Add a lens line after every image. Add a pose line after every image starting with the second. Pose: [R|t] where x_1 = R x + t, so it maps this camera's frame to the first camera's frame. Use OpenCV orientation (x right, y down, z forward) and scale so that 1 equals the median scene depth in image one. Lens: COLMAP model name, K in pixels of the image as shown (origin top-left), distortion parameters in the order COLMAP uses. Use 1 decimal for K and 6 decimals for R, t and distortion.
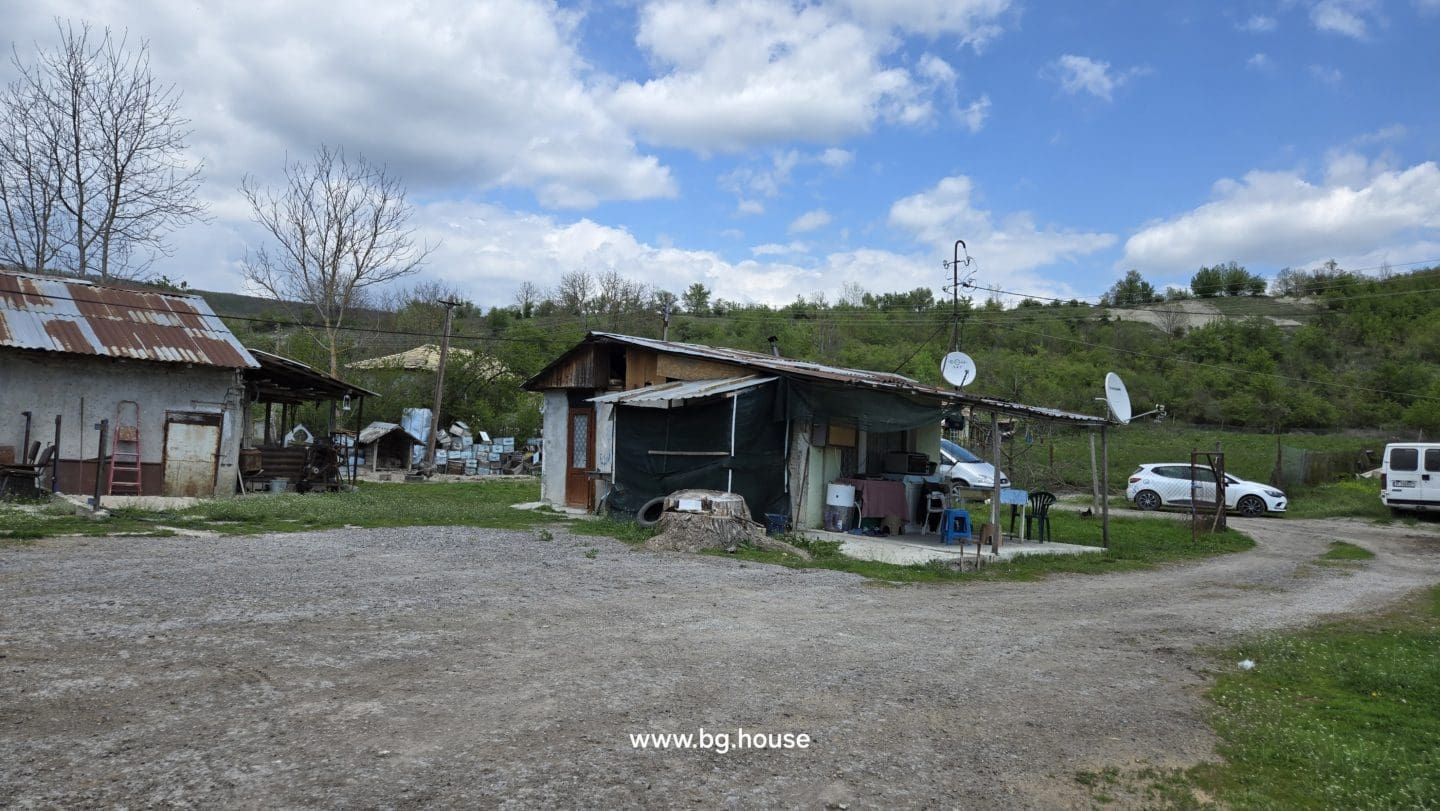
lens RADIAL K [[957.6, 0, 710.5], [0, 957.6, 399.3], [0, 0, 1]] dist [0.069714, -0.065876]
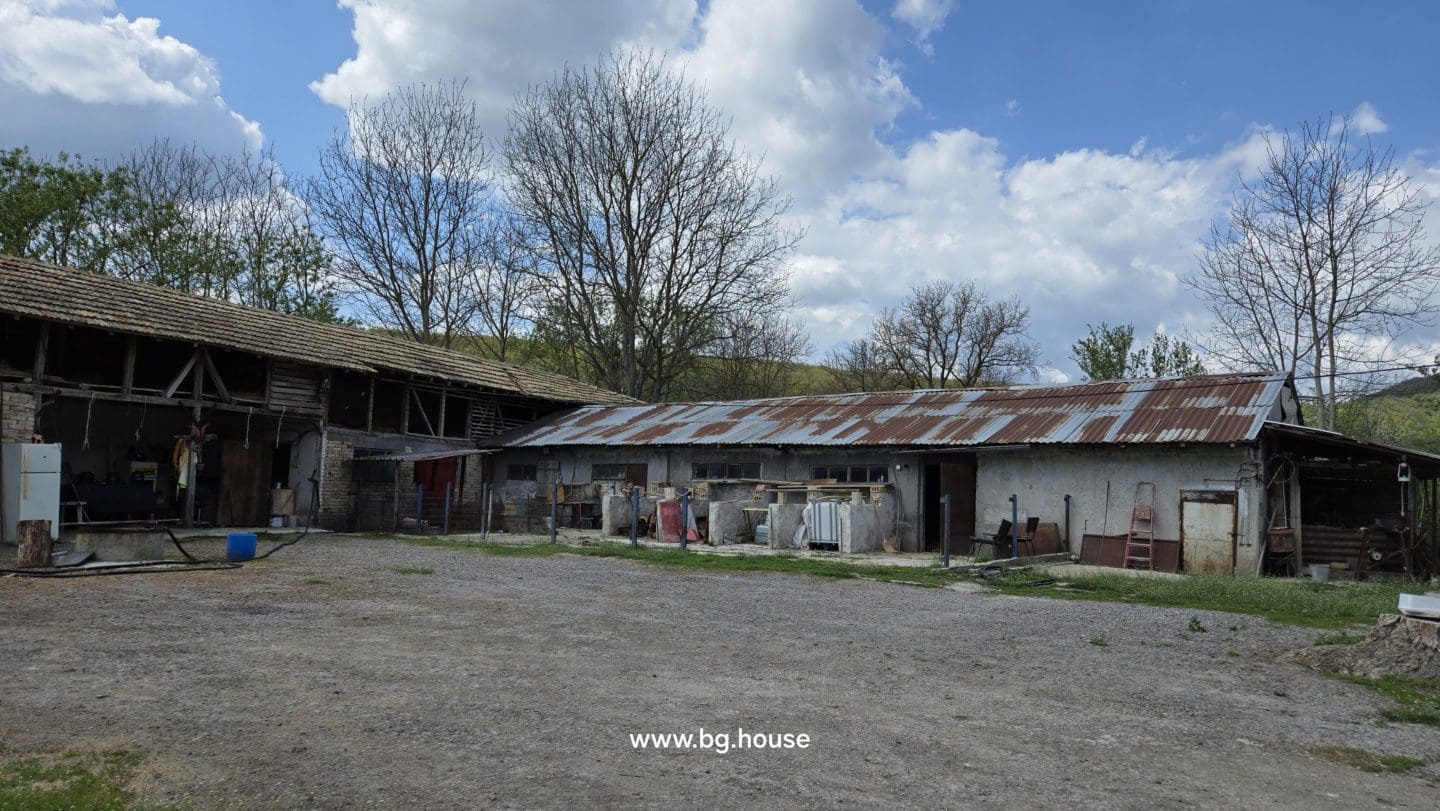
lens RADIAL K [[953.9, 0, 714.6], [0, 953.9, 413.2], [0, 0, 1]] dist [0.066725, -0.059114]
pose [[0.137871, -0.123879, -0.982673, 0.240690], [0.031383, 0.992196, -0.120677, 0.023923], [0.989953, -0.014201, 0.140683, 0.223885]]
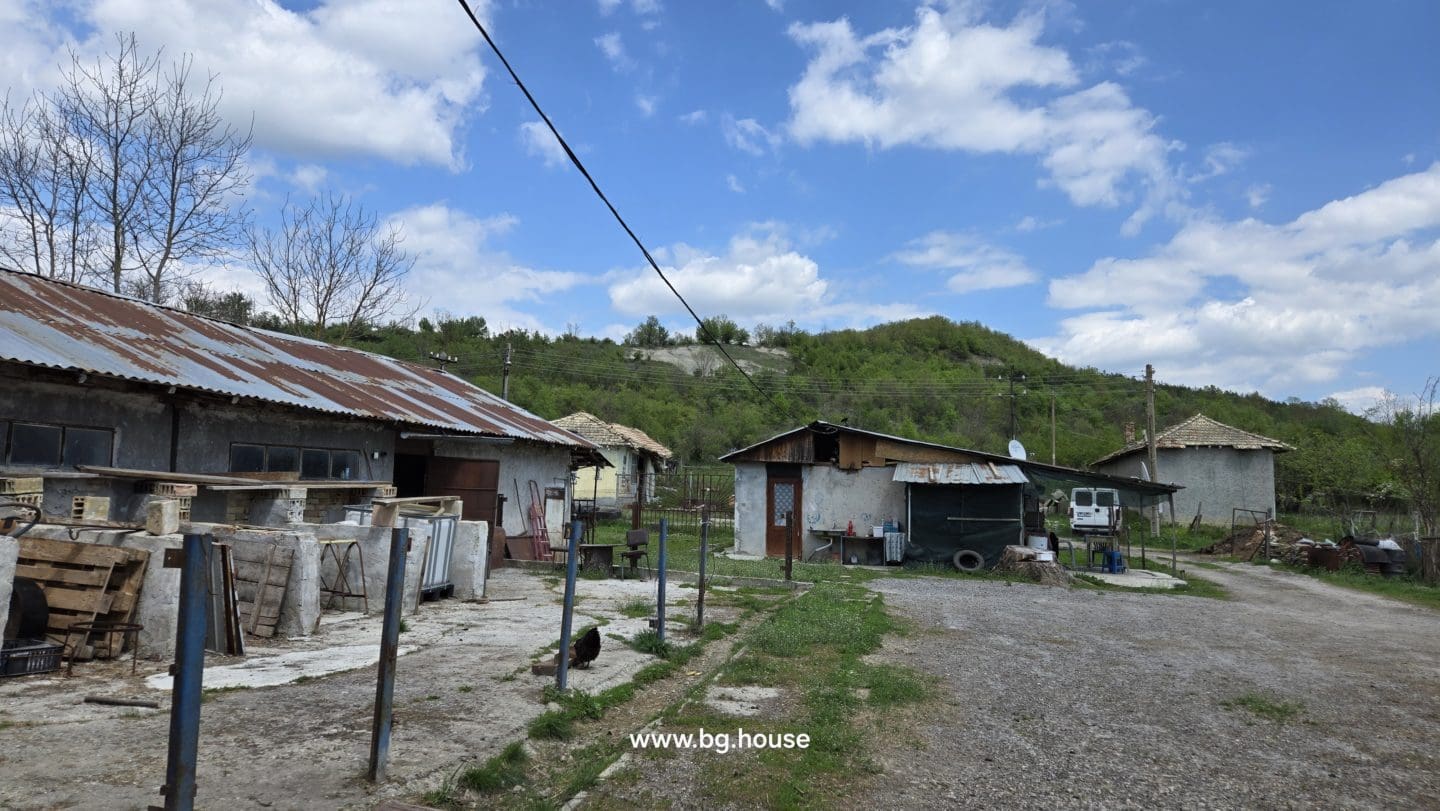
lens RADIAL K [[954.3, 0, 707.2], [0, 954.3, 388.1], [0, 0, 1]] dist [0.069023, -0.049812]
pose [[0.864425, 0.040660, 0.501114, -0.583882], [-0.023873, 0.998920, -0.039870, -0.038711], [-0.502194, 0.022502, 0.864462, -0.026900]]
